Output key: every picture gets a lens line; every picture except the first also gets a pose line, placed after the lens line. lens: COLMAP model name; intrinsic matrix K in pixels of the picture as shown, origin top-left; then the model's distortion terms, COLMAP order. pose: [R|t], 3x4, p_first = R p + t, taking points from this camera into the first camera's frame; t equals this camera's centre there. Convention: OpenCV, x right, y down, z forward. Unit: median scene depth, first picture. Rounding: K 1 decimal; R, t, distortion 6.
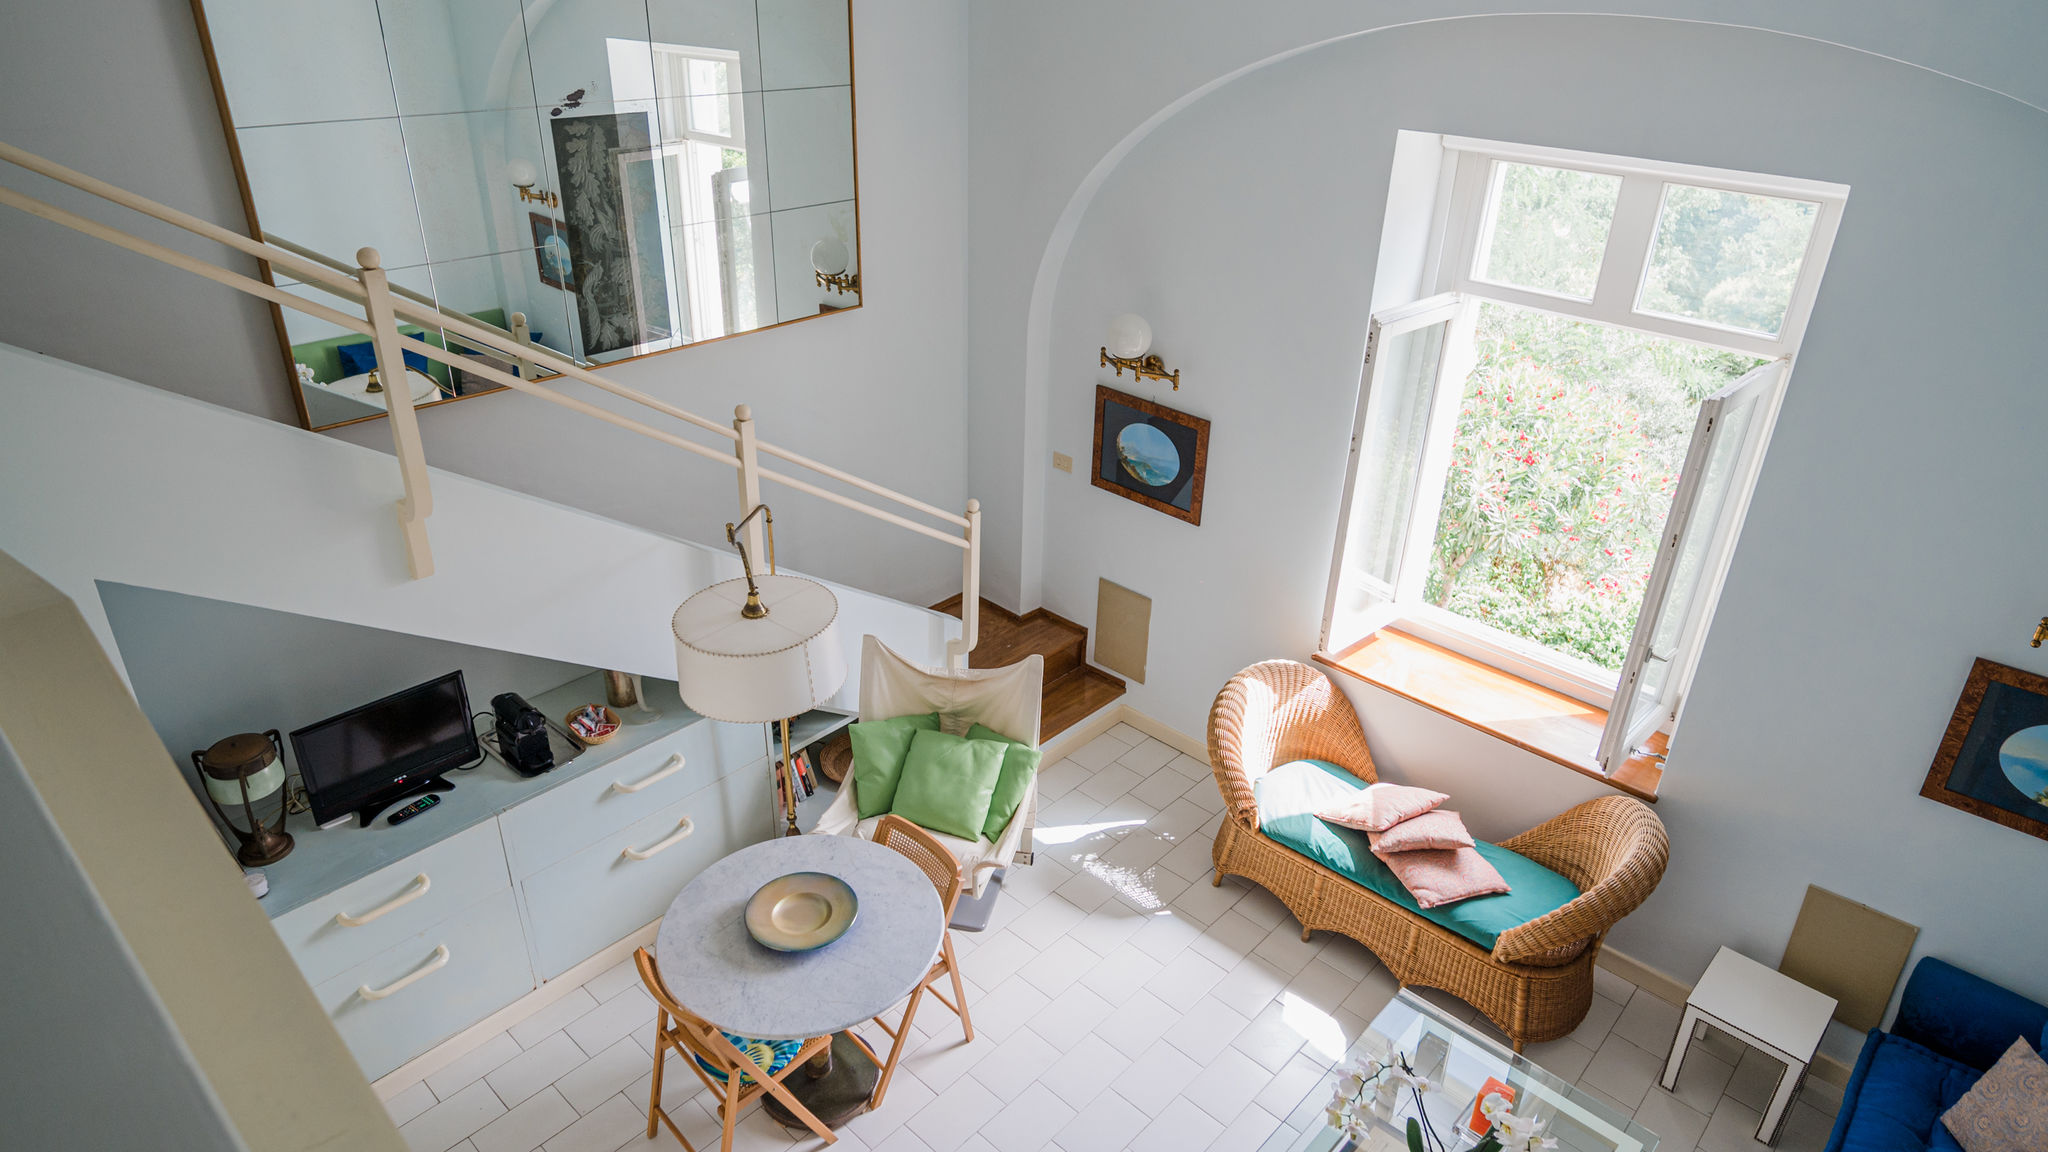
lens RADIAL K [[1220.2, 0, 1024.6], [0, 1220.2, 572.7], [0, 0, 1]] dist [-0.005941, 0.003744]
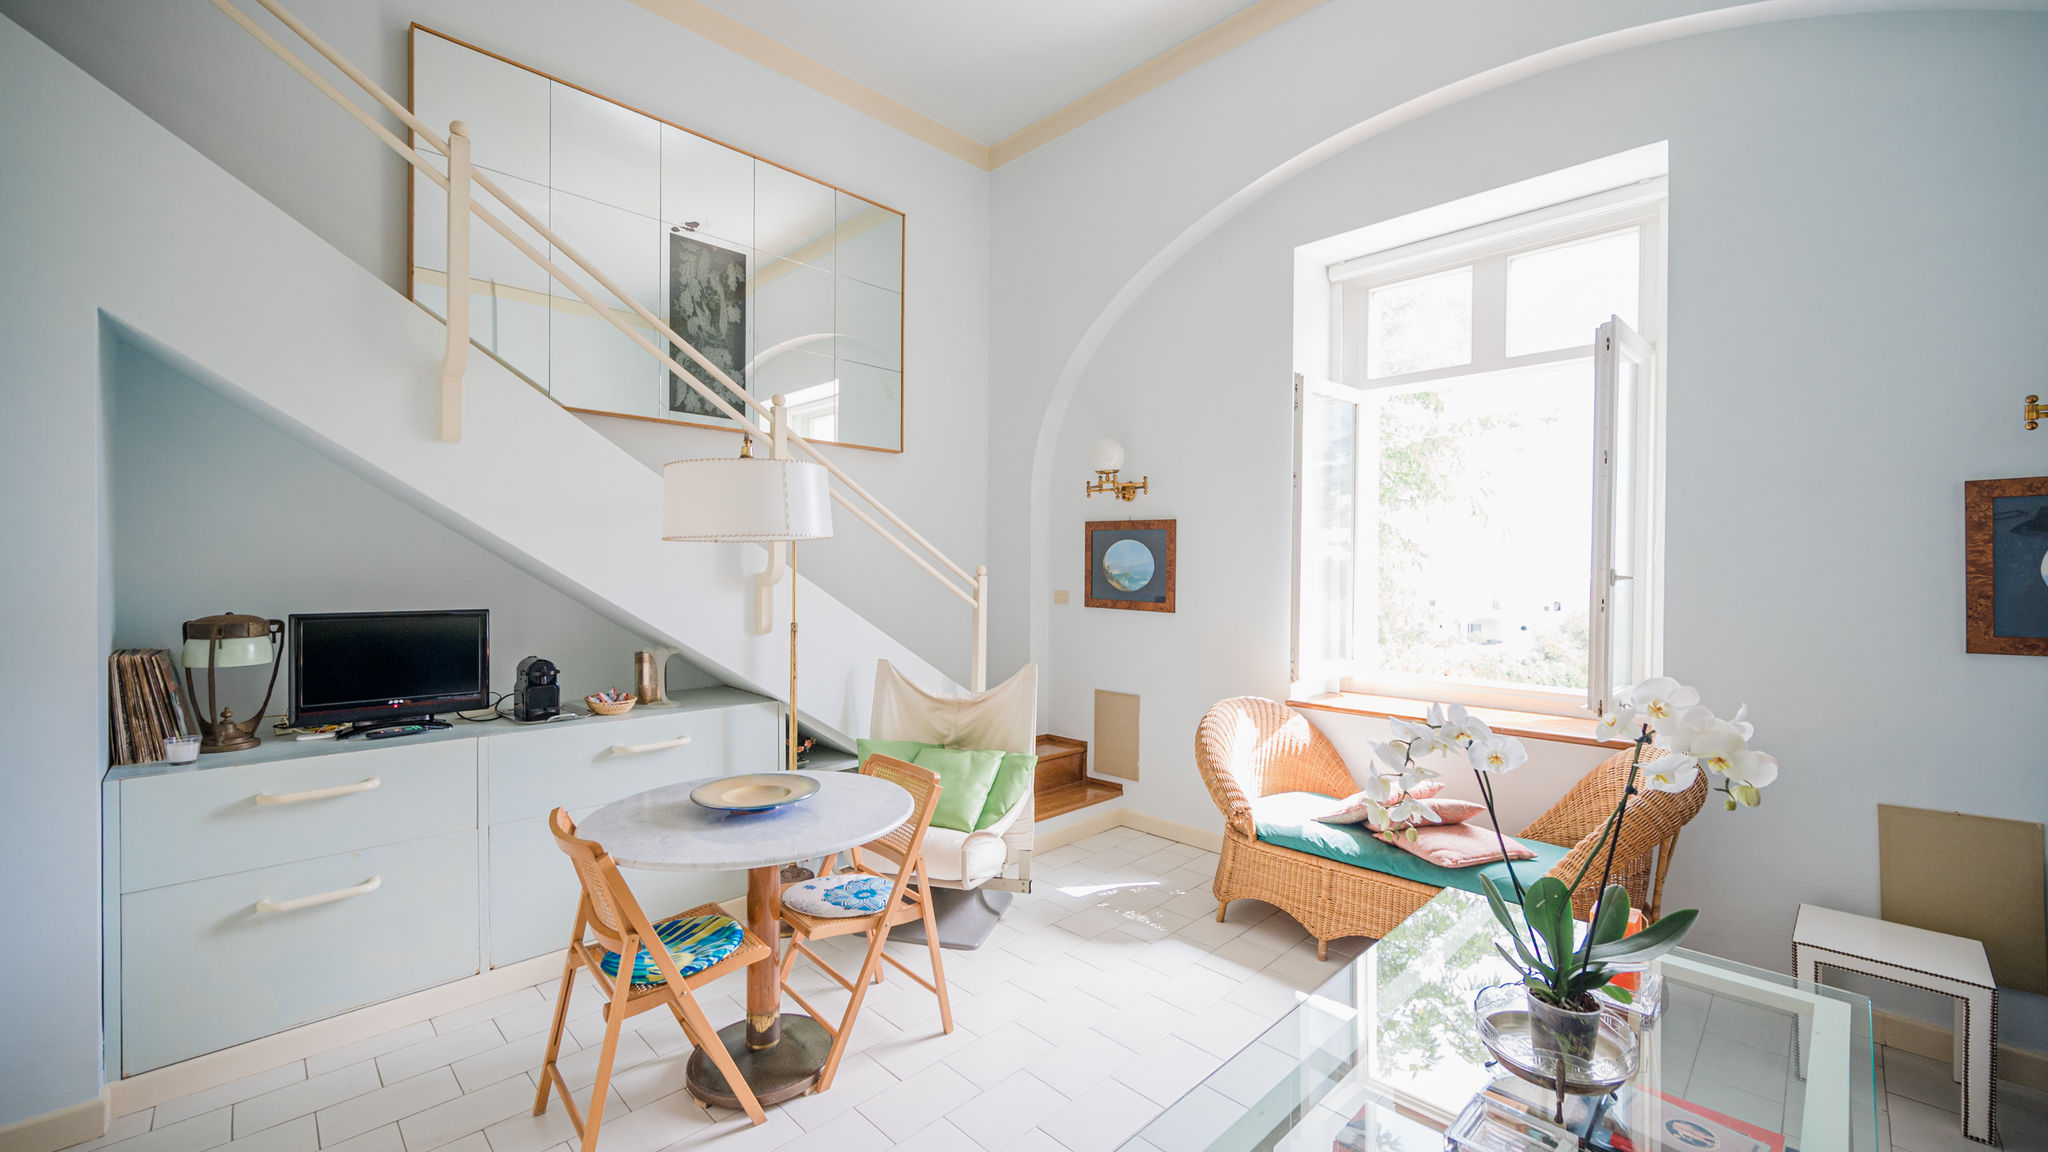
lens RADIAL K [[807.4, 0, 1032.3], [0, 807.4, 573.9], [0, 0, 1]] dist [-0.003105, 0.001390]
pose [[0.999275, -0.017611, -0.033756, 0.035811], [0.000582, 0.893552, -0.448959, 0.314392], [0.038069, 0.448614, 0.892915, 0.310501]]
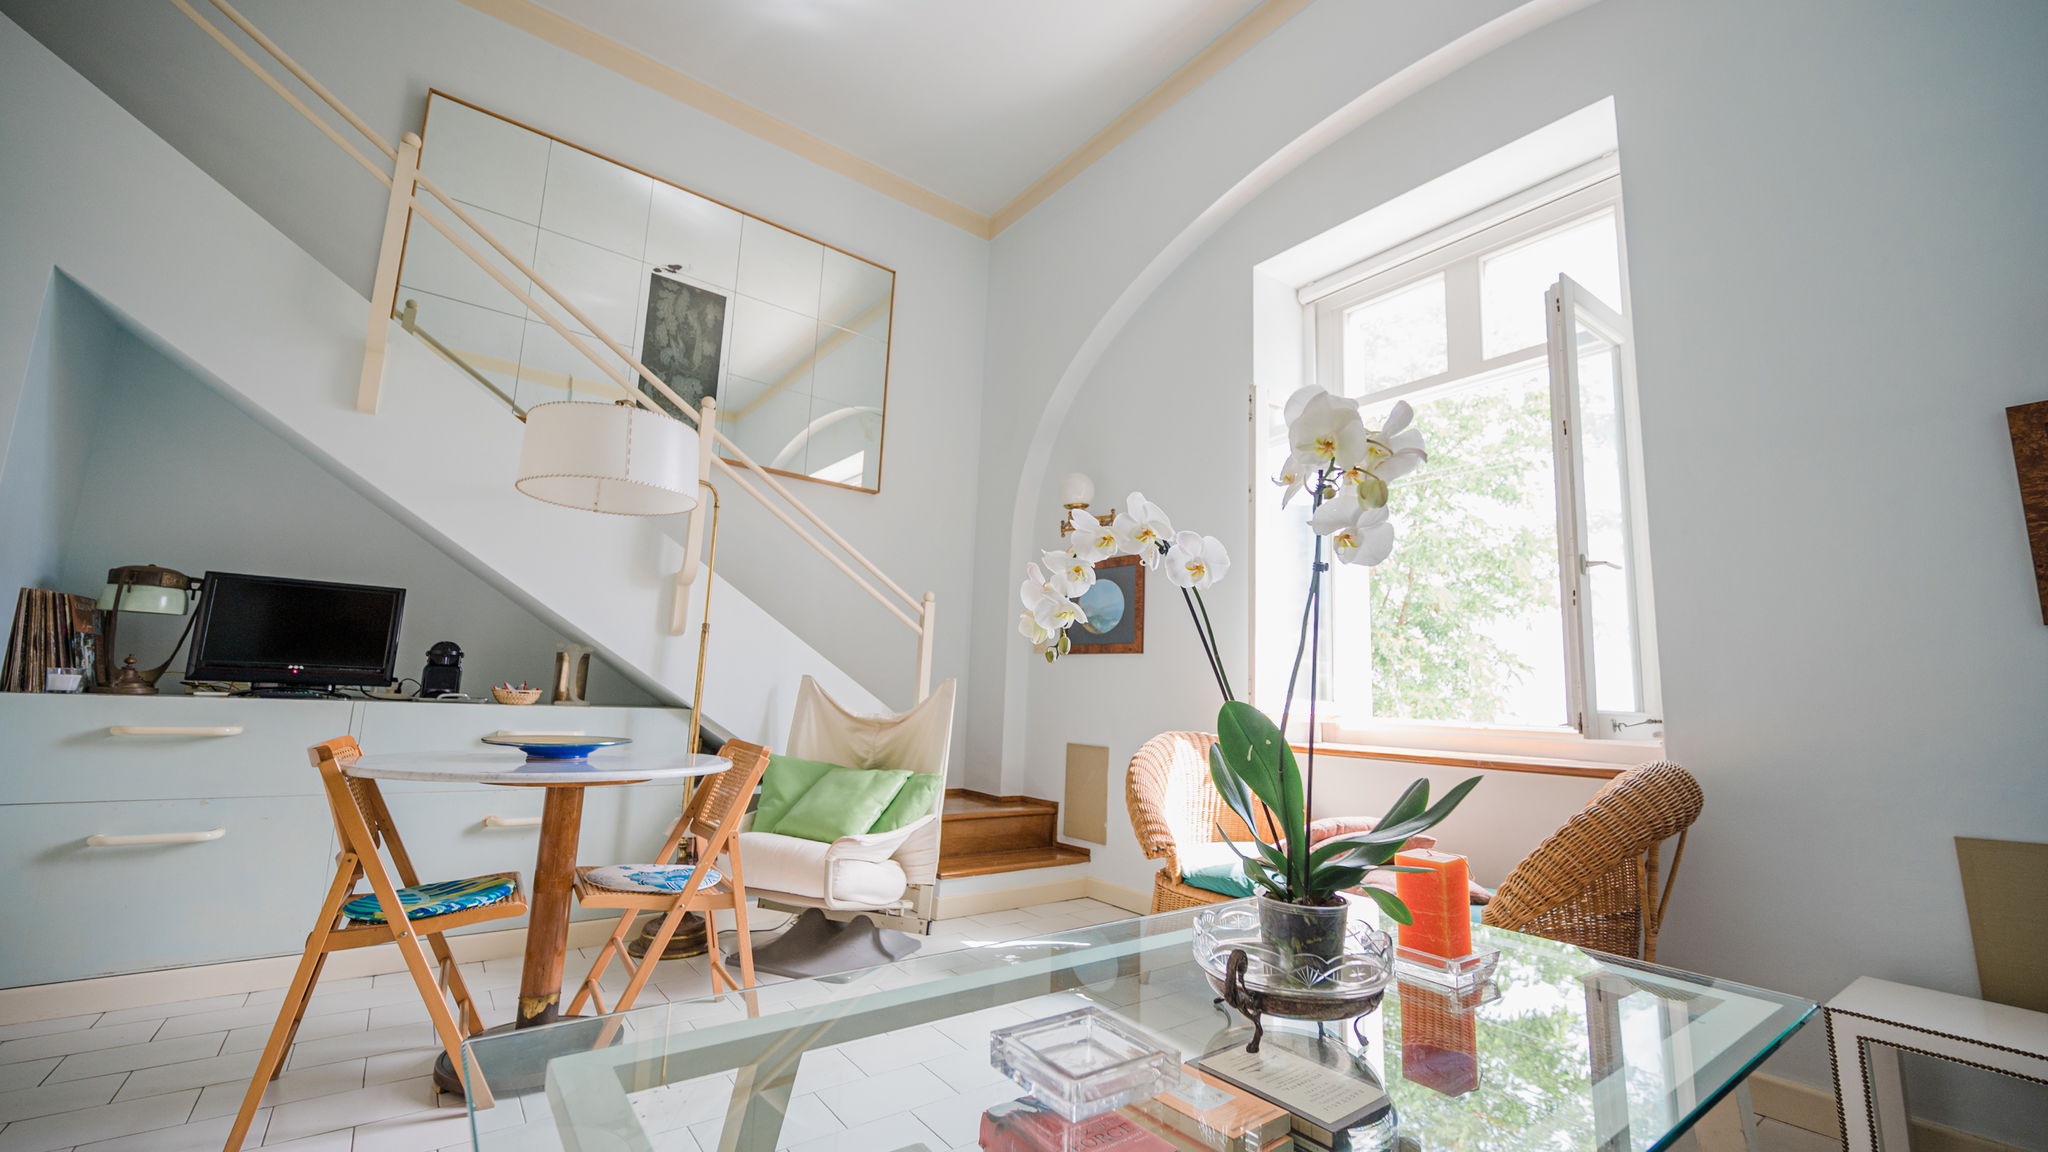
lens RADIAL K [[807.4, 0, 1028.0], [0, 807.4, 575.3], [0, 0, 1]] dist [-0.003105, 0.001390]
pose [[0.985610, -0.011176, -0.168665, 0.184695], [-0.090291, 0.808725, -0.581215, 0.375684], [0.142900, 0.588080, 0.796079, 0.413600]]
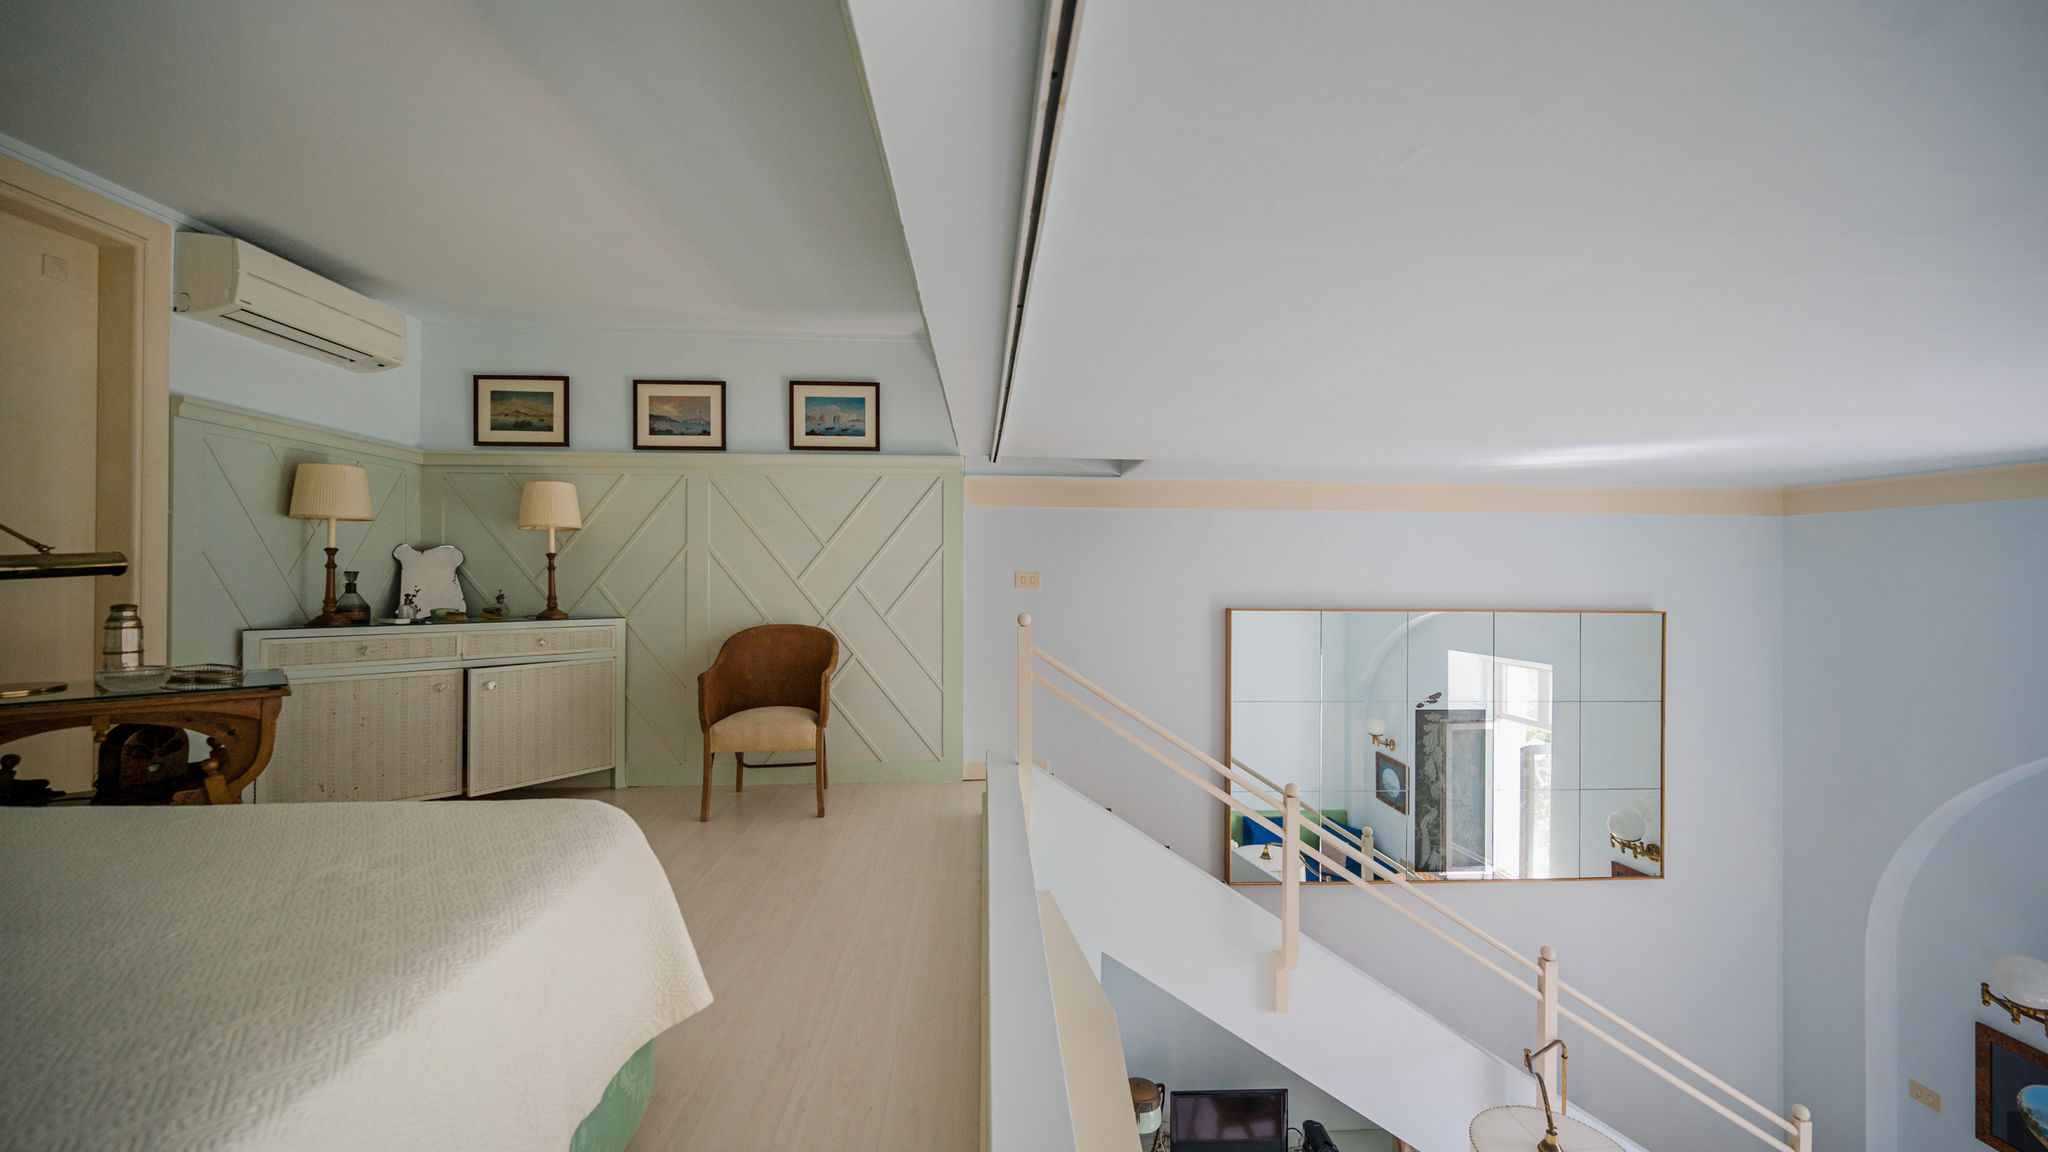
lens RADIAL K [[807.4, 0, 1025.7], [0, 807.4, 570.2], [0, 0, 1]] dist [-0.003105, 0.001390]
pose [[0.718313, -0.022192, -0.695366, -0.030727], [-0.307781, 0.886229, -0.346221, -0.025695], [0.623937, 0.462715, 0.629760, -0.007762]]
